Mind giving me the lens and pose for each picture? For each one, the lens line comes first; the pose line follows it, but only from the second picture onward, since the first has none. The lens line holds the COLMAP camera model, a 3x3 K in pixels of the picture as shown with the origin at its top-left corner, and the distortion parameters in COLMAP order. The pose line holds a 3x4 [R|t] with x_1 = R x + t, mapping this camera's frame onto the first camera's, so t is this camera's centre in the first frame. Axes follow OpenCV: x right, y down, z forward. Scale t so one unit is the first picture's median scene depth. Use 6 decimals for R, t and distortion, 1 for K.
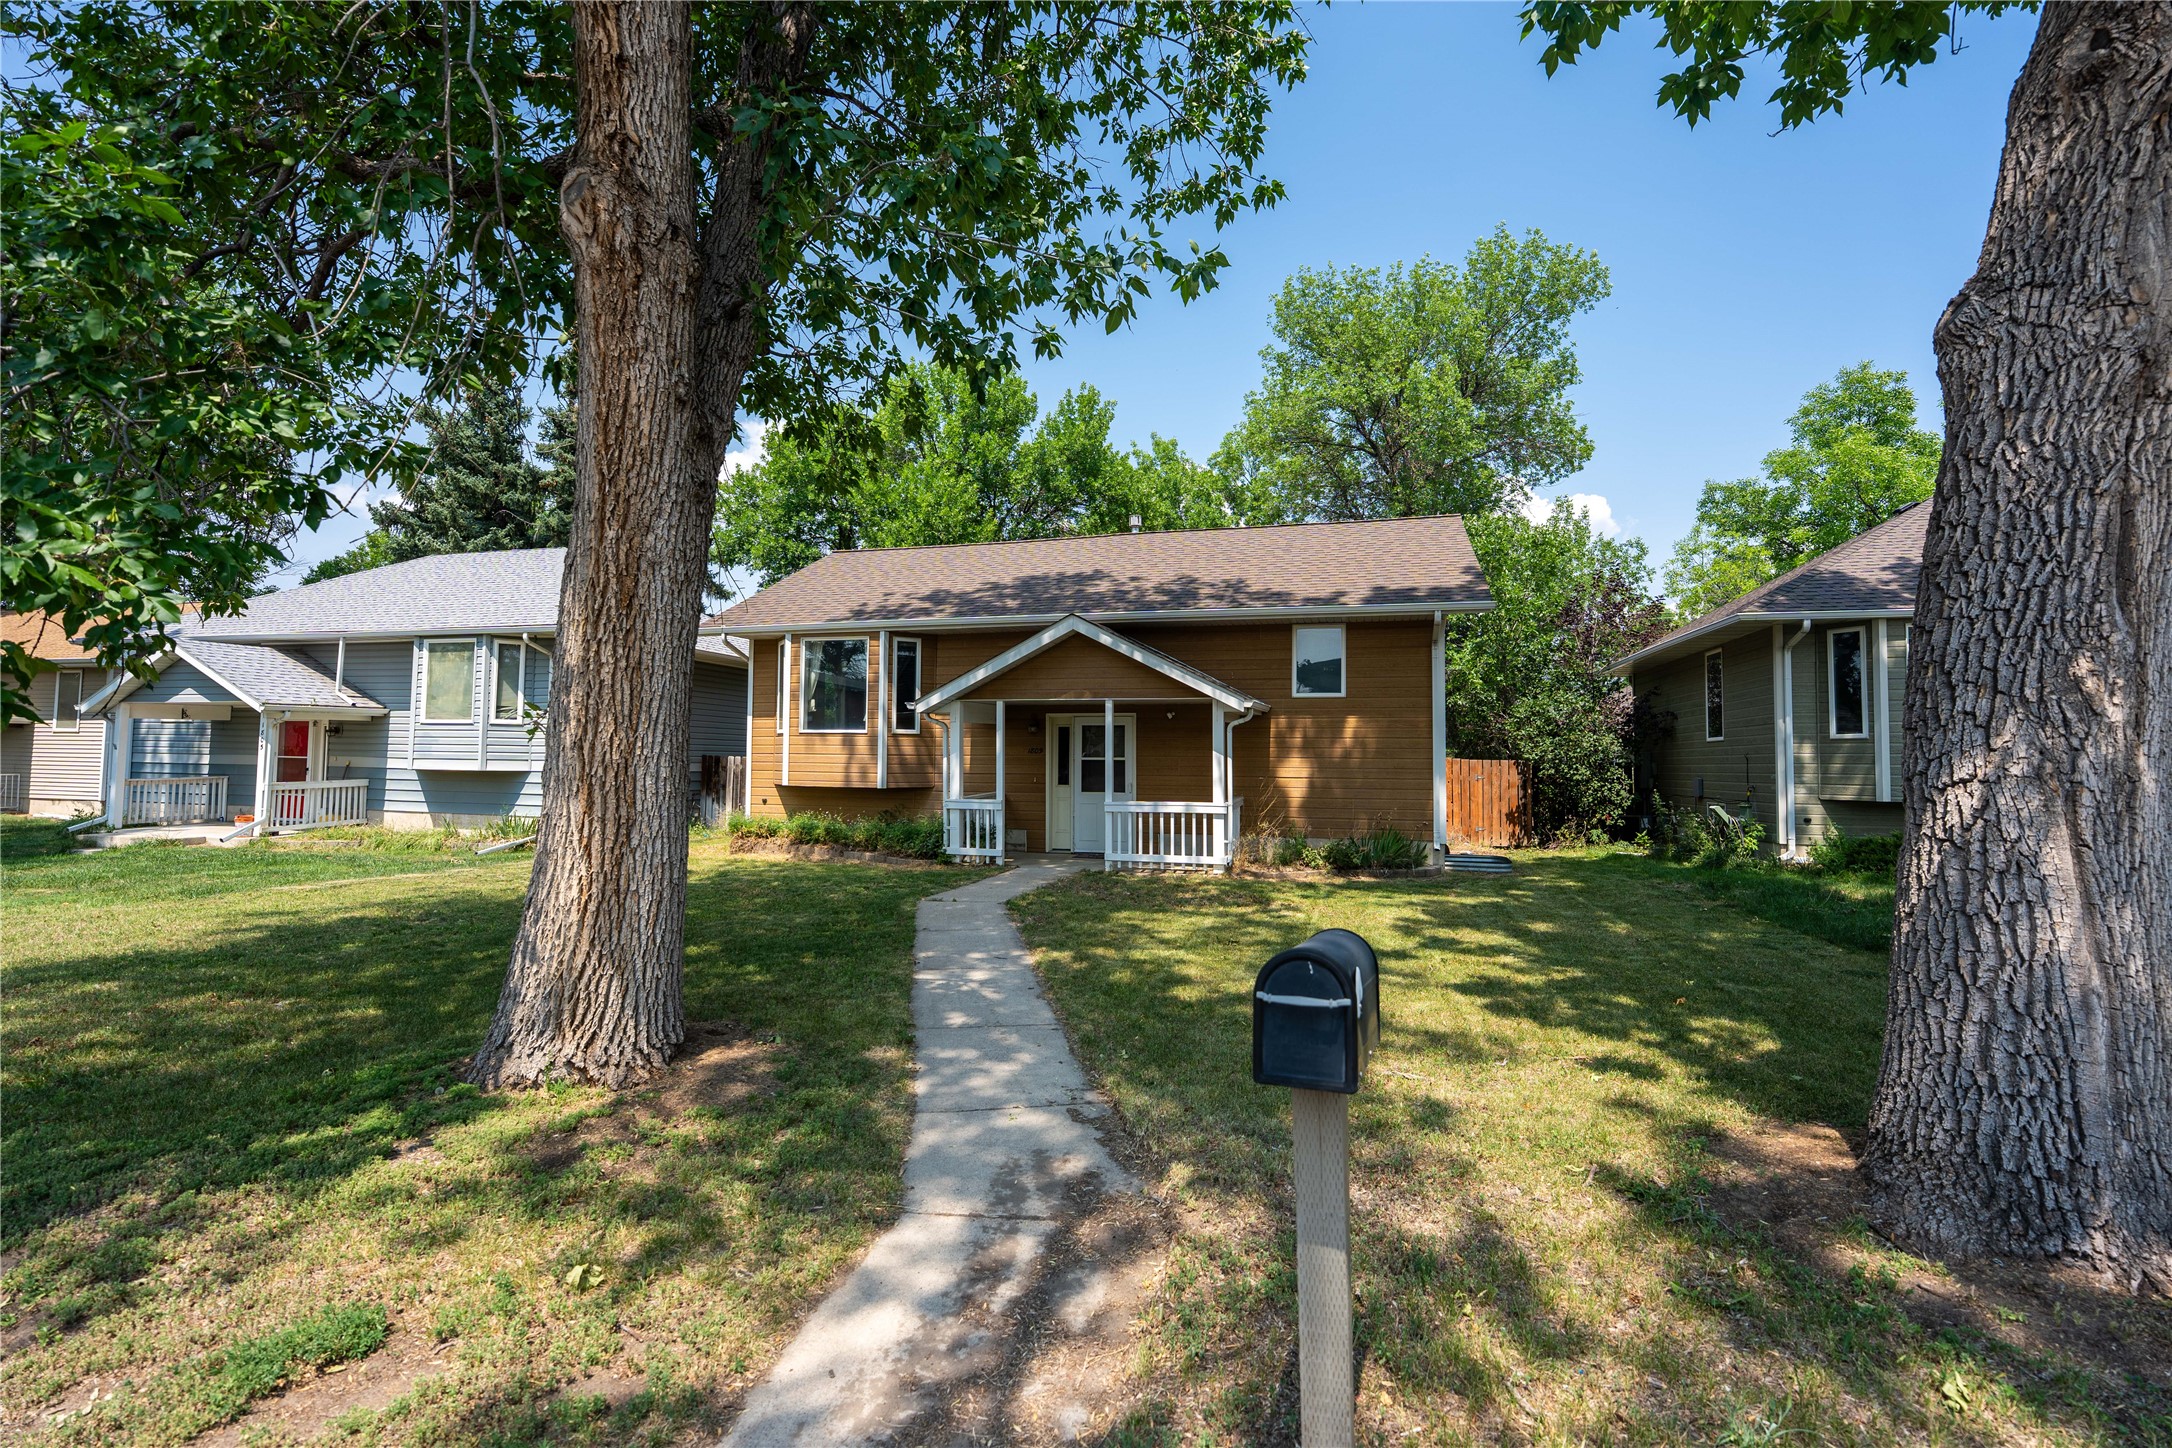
lens RADIAL K [[993.1, 0, 1085.3], [0, 993.1, 717.6], [0, 0, 1]] dist [-0.003835, 0.000203]
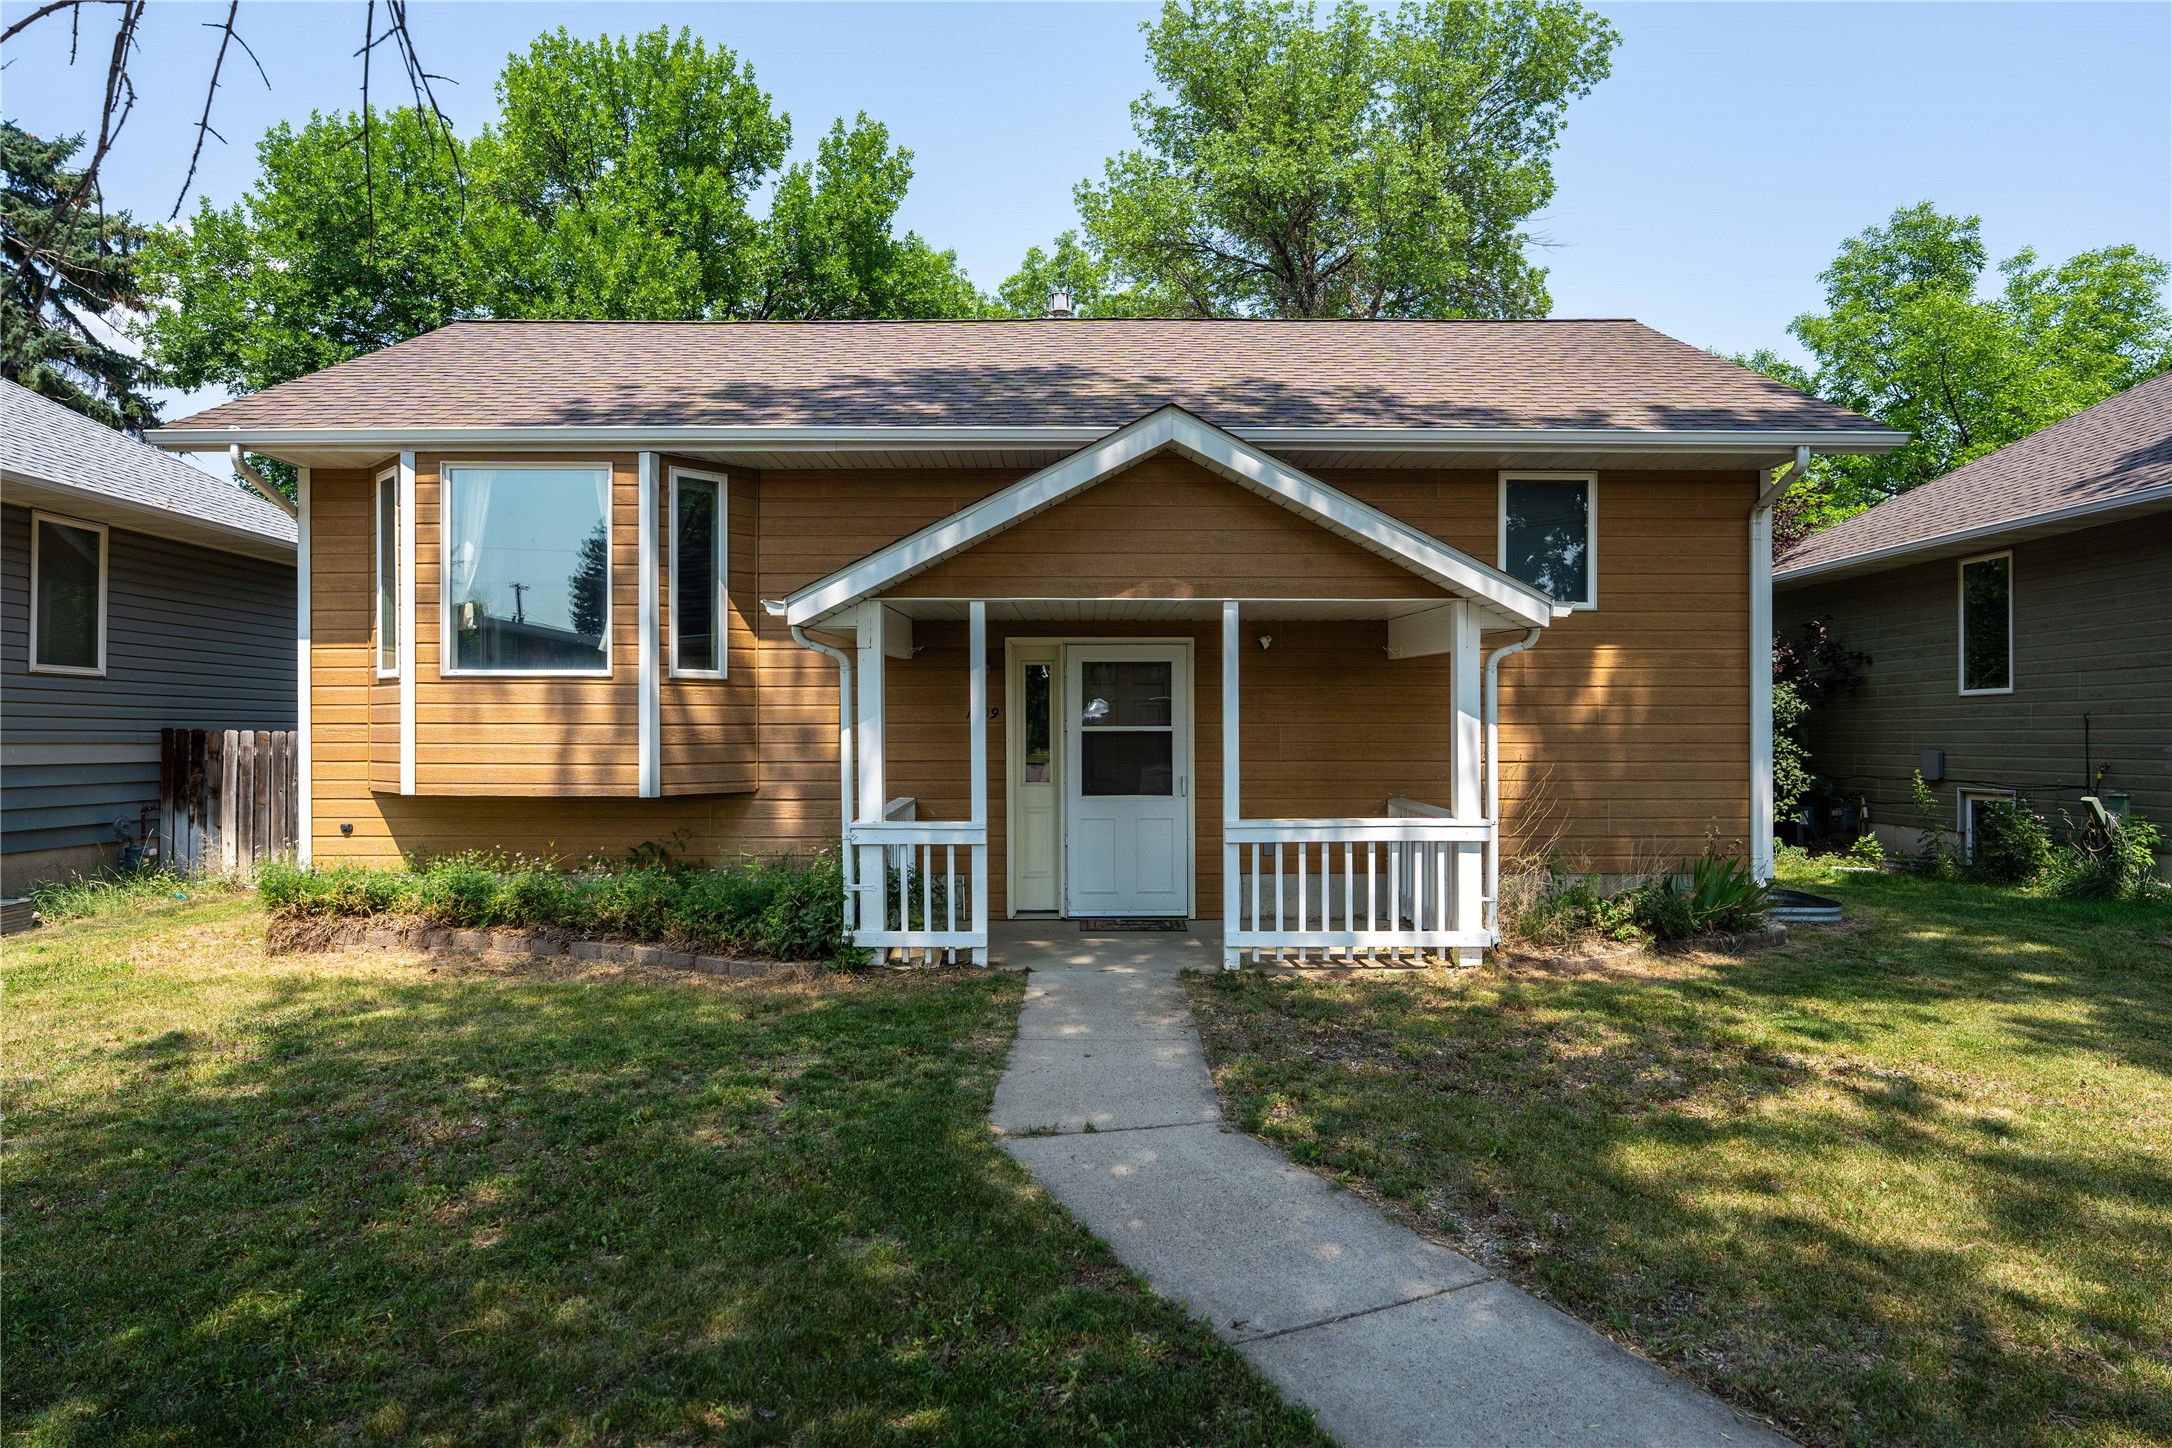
lens RADIAL K [[1260.0, 0, 1086.4], [0, 1260.0, 730.4], [0, 0, 1]] dist [-0.004300, 0.000100]
pose [[0.958379, -0.008896, 0.285362, -0.175611], [-0.003430, 0.999084, 0.042665, 0.014648], [-0.285480, -0.041868, 0.957470, 0.385054]]
